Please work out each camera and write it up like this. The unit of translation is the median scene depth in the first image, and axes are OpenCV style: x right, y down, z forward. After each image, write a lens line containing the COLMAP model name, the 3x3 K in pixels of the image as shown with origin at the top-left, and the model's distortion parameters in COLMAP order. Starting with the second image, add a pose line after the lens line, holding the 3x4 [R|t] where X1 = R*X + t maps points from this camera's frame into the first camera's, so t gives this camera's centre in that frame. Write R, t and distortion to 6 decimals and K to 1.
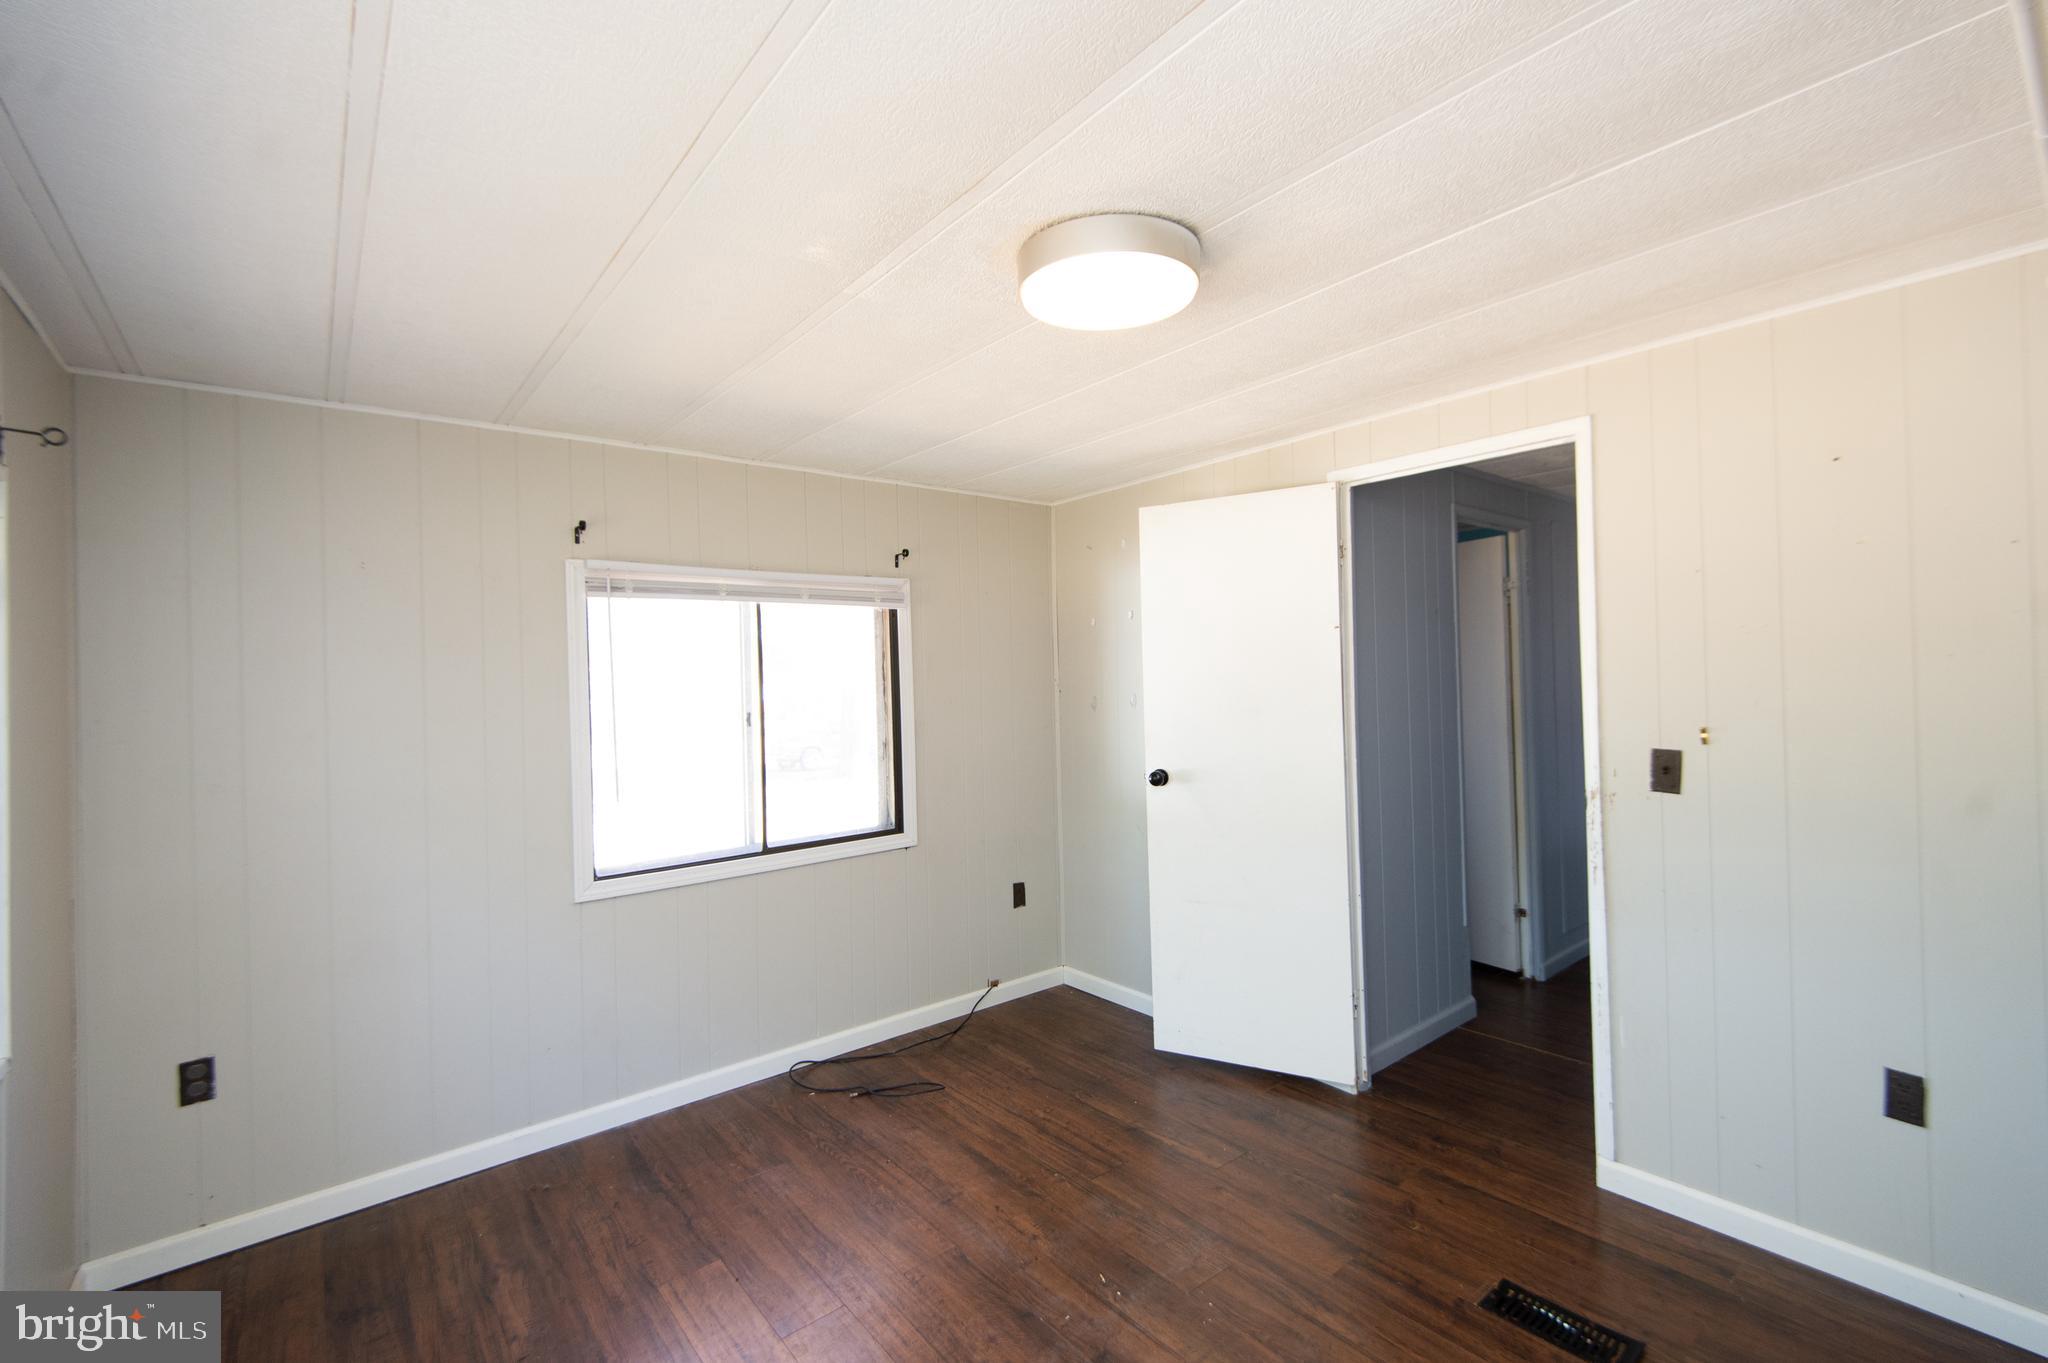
lens RADIAL K [[892.6, 0, 1039.6], [0, 892.6, 673.4], [0, 0, 1]] dist [0.004766, -0.002755]
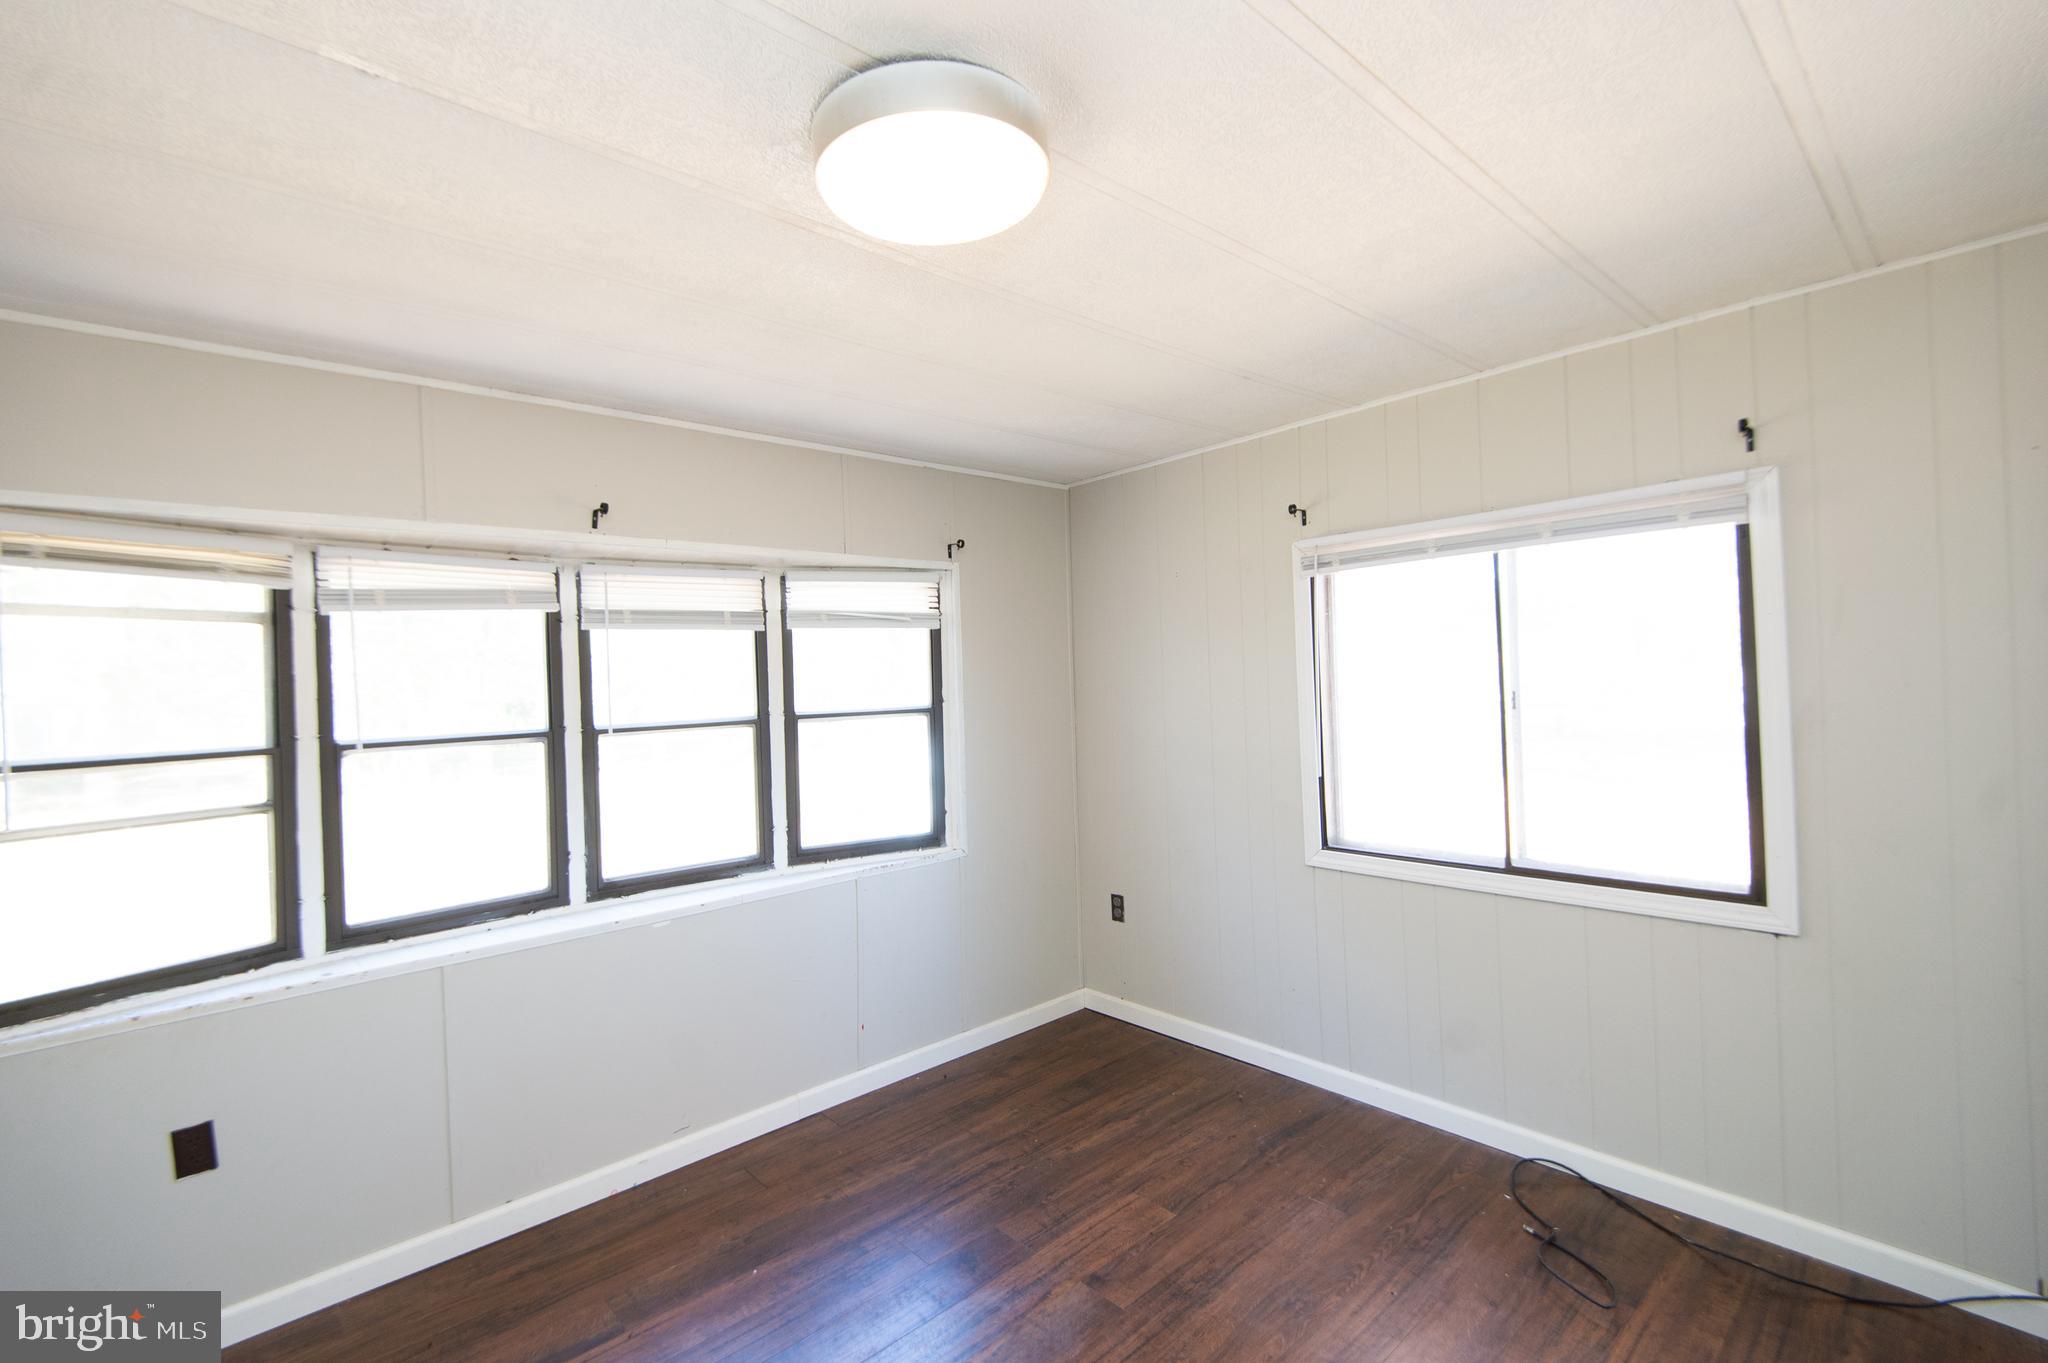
lens RADIAL K [[892.6, 0, 1028.7], [0, 892.6, 676.9], [0, 0, 1]] dist [0.004766, -0.002755]
pose [[0.046838, 0.021568, -0.998670, 0.520447], [0.033815, 0.999160, 0.023165, -0.002253], [0.998330, -0.034855, 0.046070, 0.628322]]
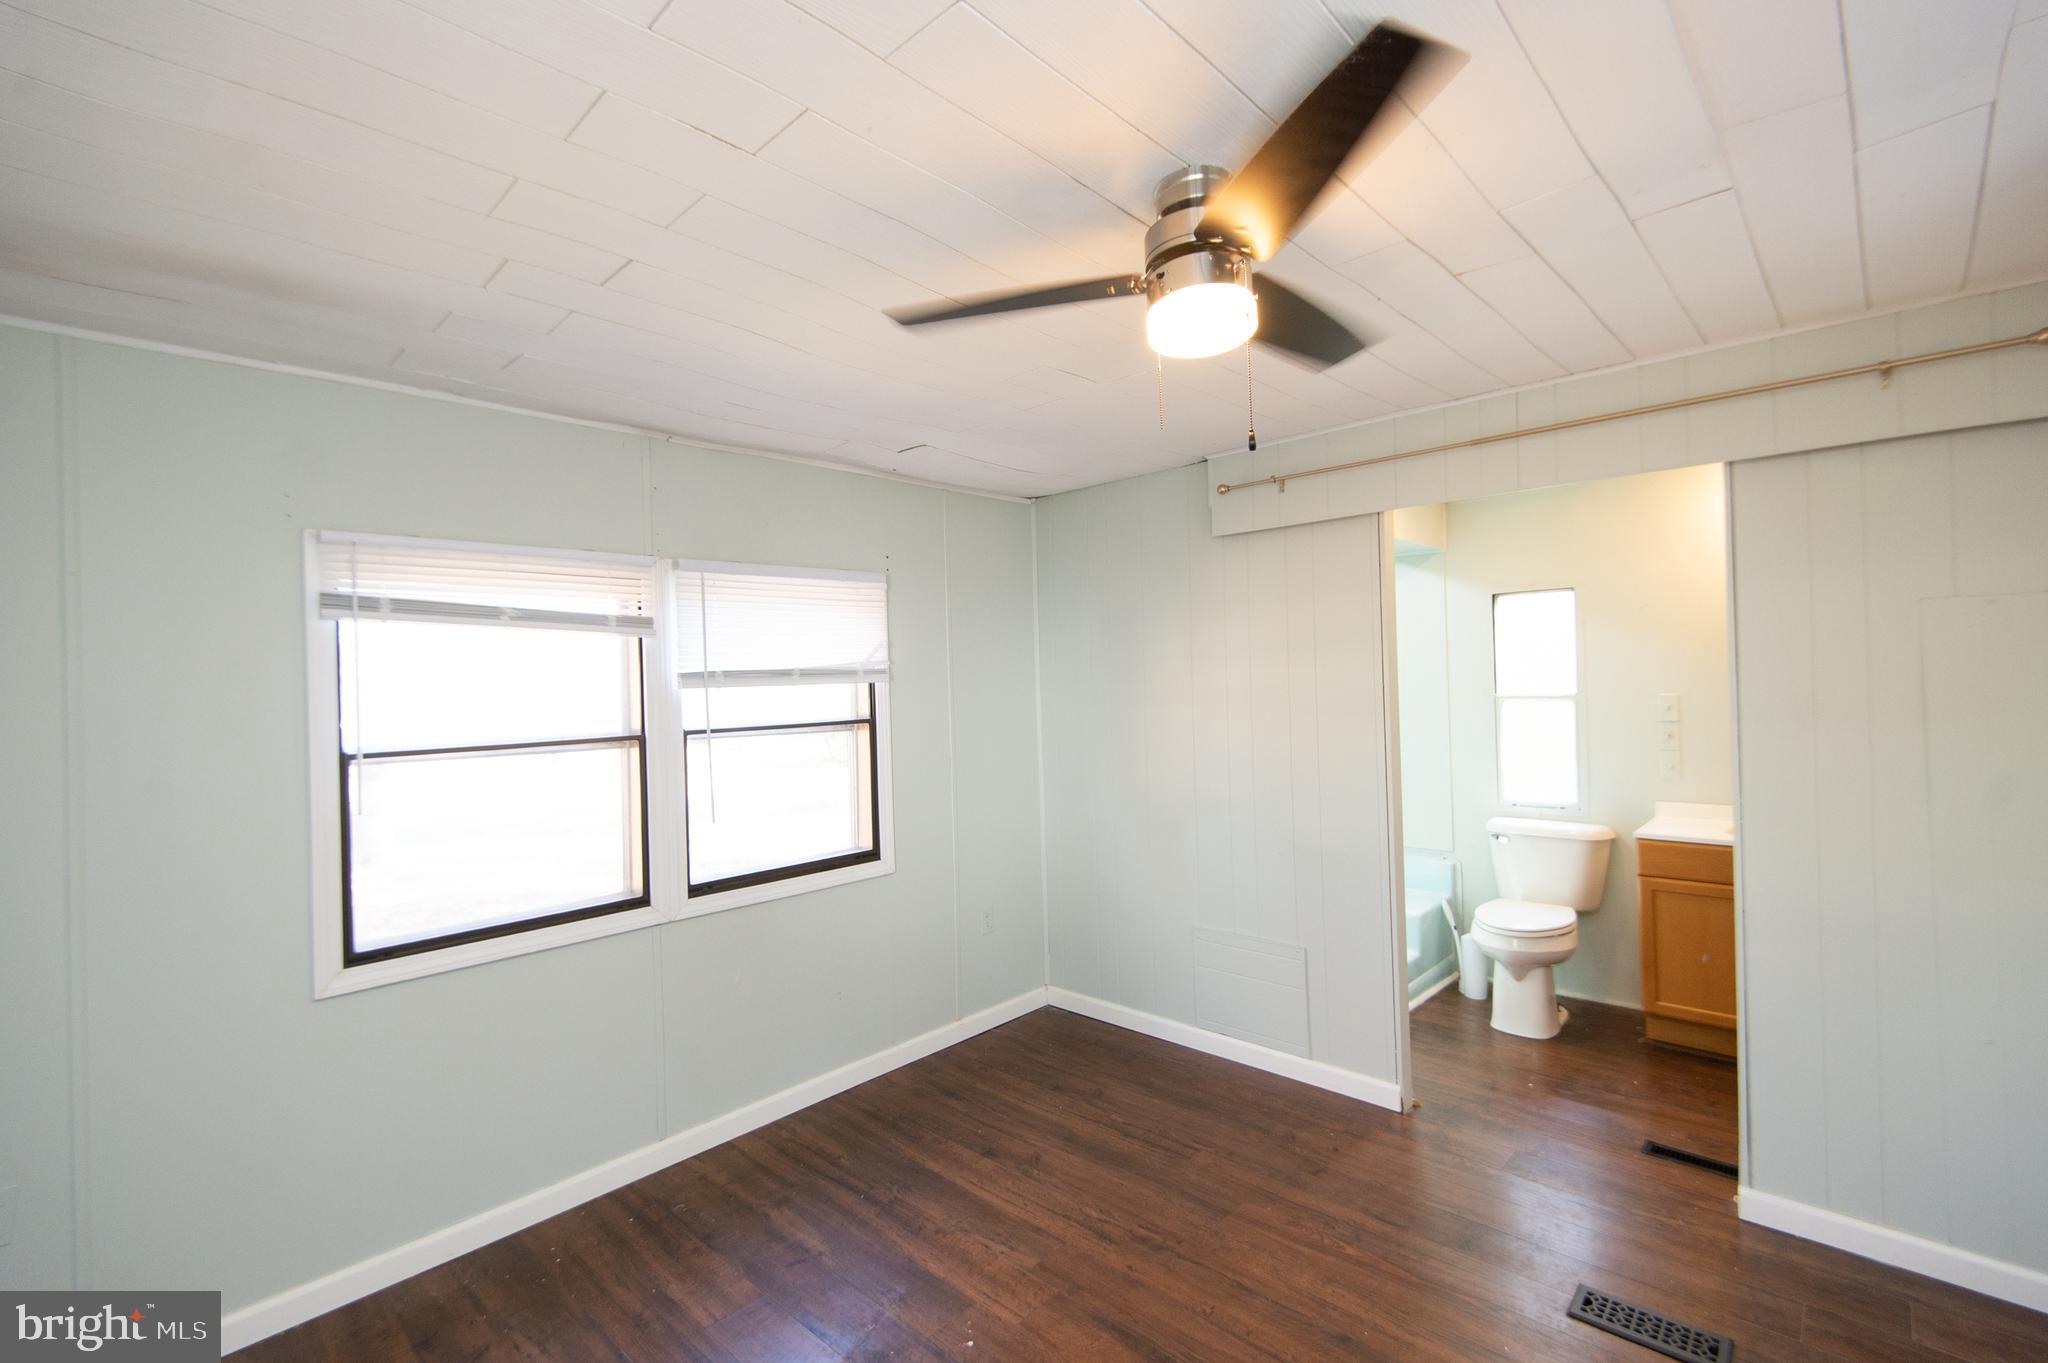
lens RADIAL K [[892.6, 0, 1036.4], [0, 892.6, 681.6], [0, 0, 1]] dist [0.004766, -0.002755]
pose [[0.141645, 0.011549, -0.989850, 0.529694], [0.026649, 0.999525, 0.015475, -0.002543], [0.989559, -0.028570, 0.141270, 0.617554]]
